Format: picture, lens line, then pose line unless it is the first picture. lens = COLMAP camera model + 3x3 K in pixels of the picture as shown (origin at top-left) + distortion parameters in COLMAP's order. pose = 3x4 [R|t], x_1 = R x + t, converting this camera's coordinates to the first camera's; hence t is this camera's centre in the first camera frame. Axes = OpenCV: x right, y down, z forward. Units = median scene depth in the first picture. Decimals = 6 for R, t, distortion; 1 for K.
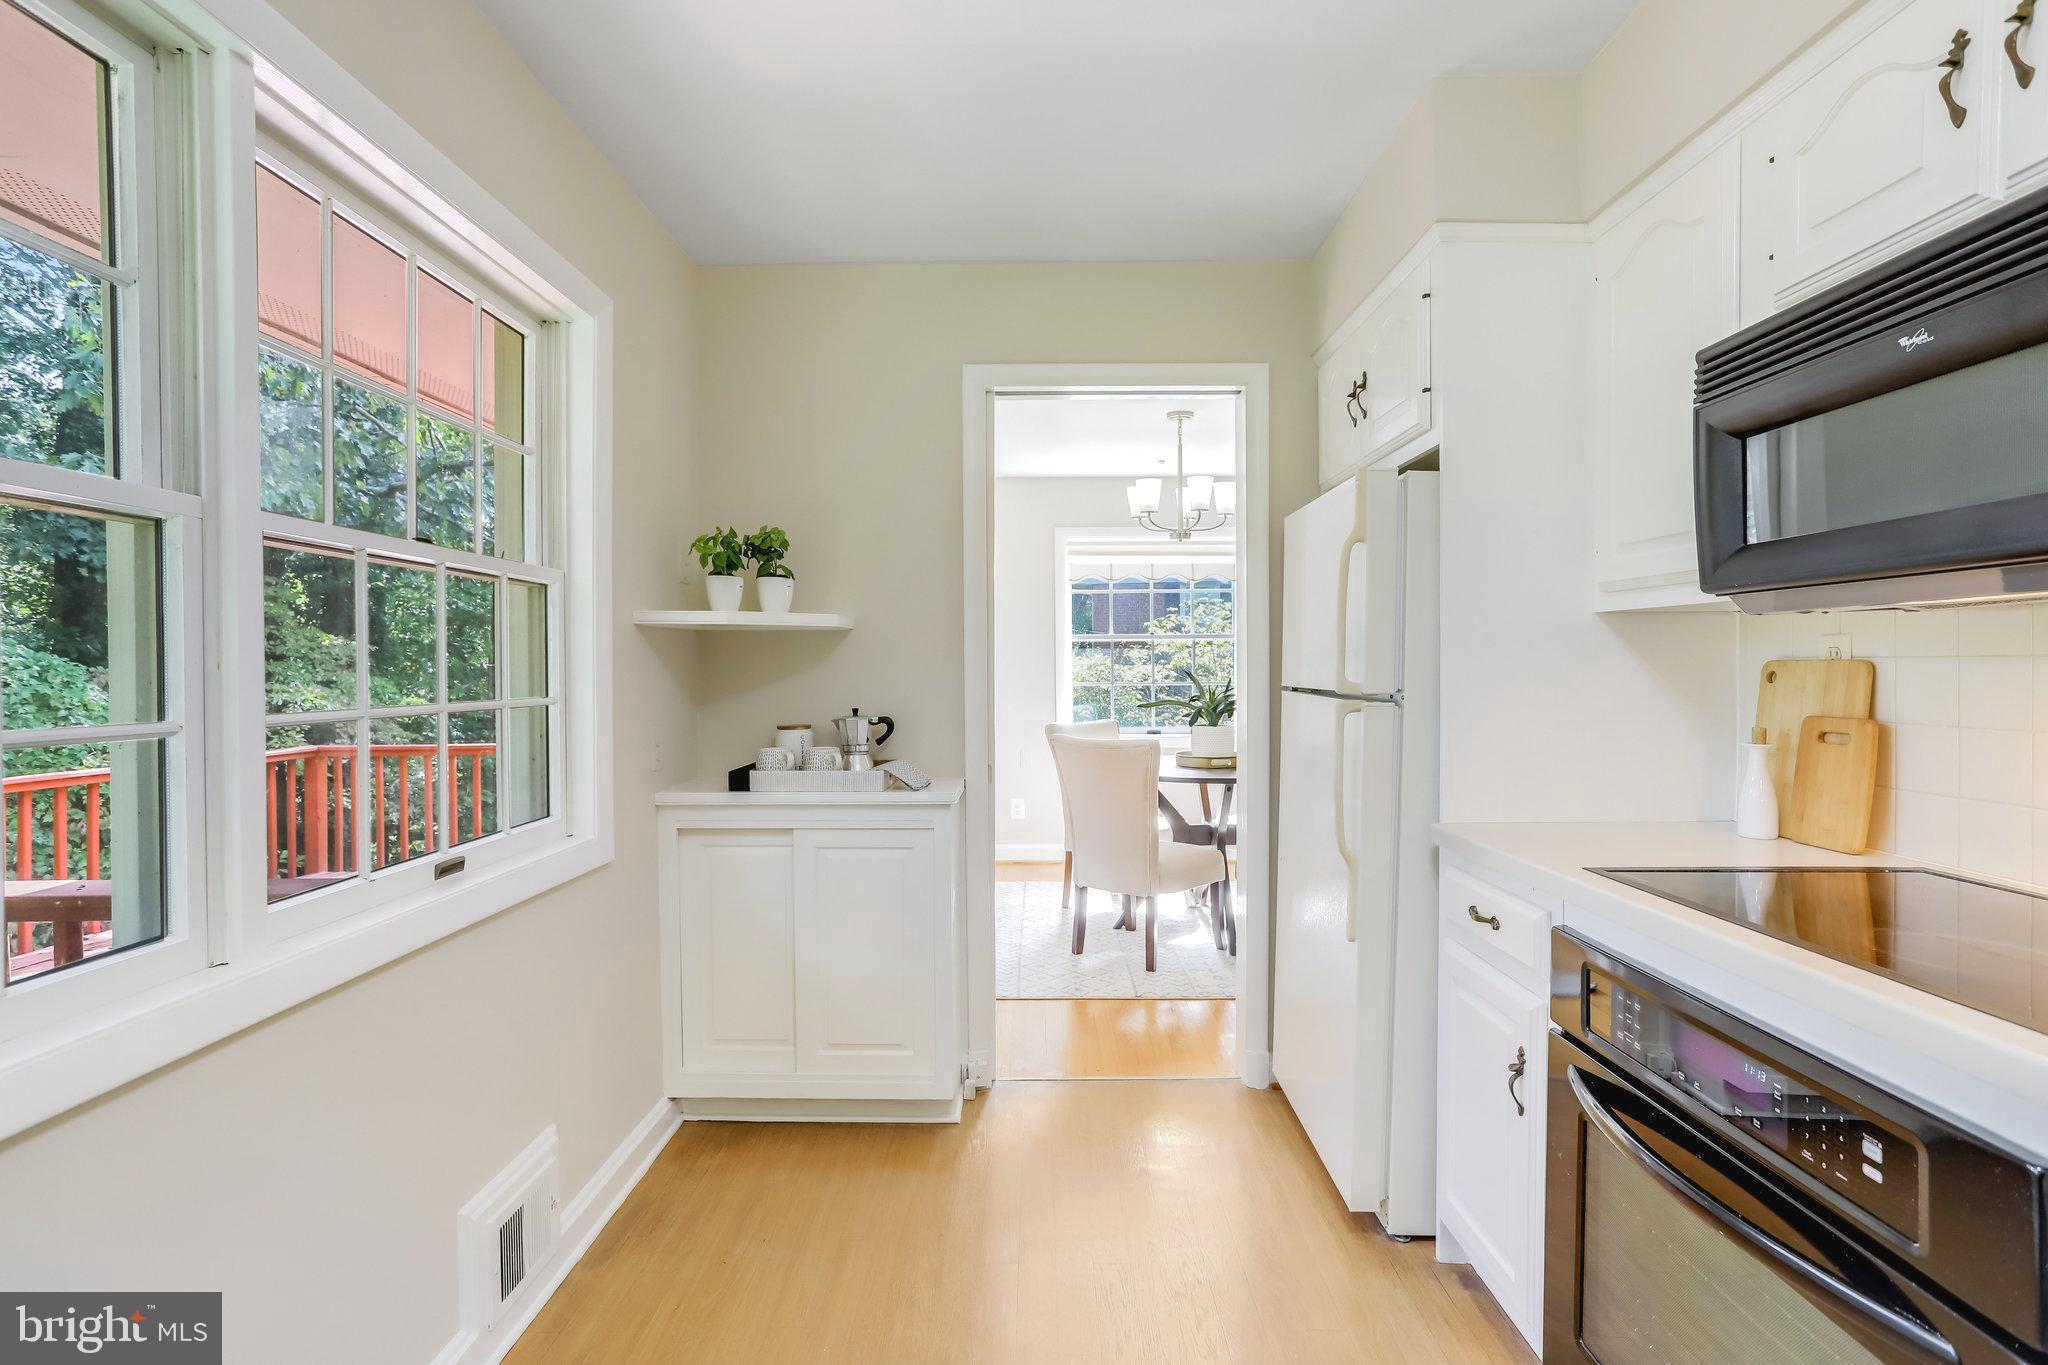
lens RADIAL K [[999.3, 0, 1024.0], [0, 999.3, 682.5], [0, 0, 1]] dist [-0.056932, 0.030631]
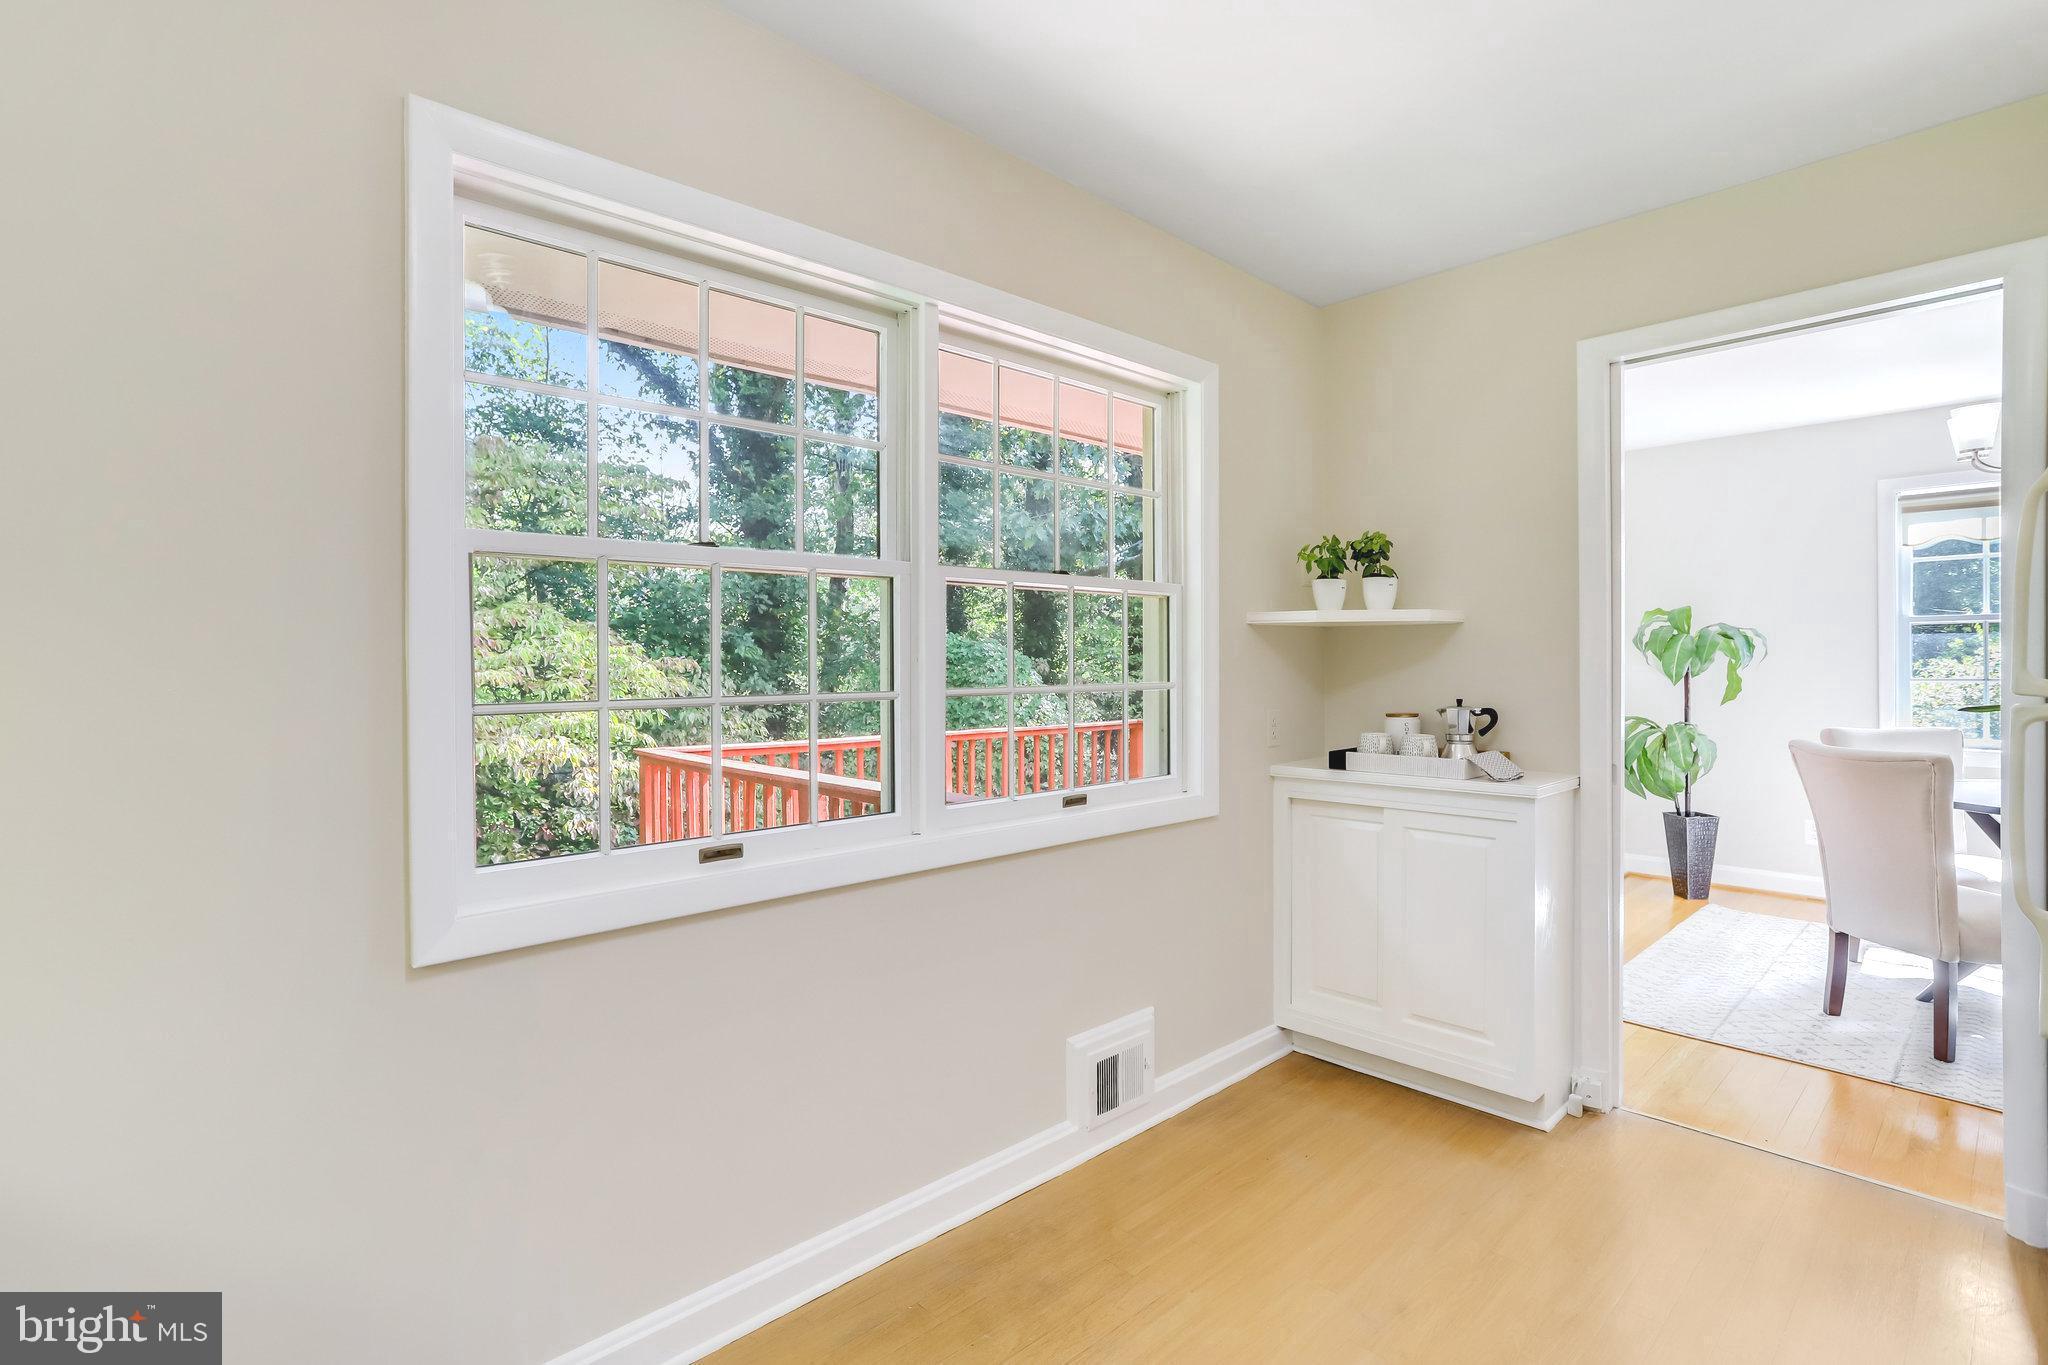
lens RADIAL K [[1014.4, 0, 1021.9], [0, 1014.4, 664.3], [0, 0, 1]] dist [-0.066230, 0.031748]
pose [[0.672726, 0.002789, -0.739887, 0.313479], [-0.009489, 0.999943, -0.004859, -0.000839], [0.739831, 0.010289, 0.672714, -0.033622]]
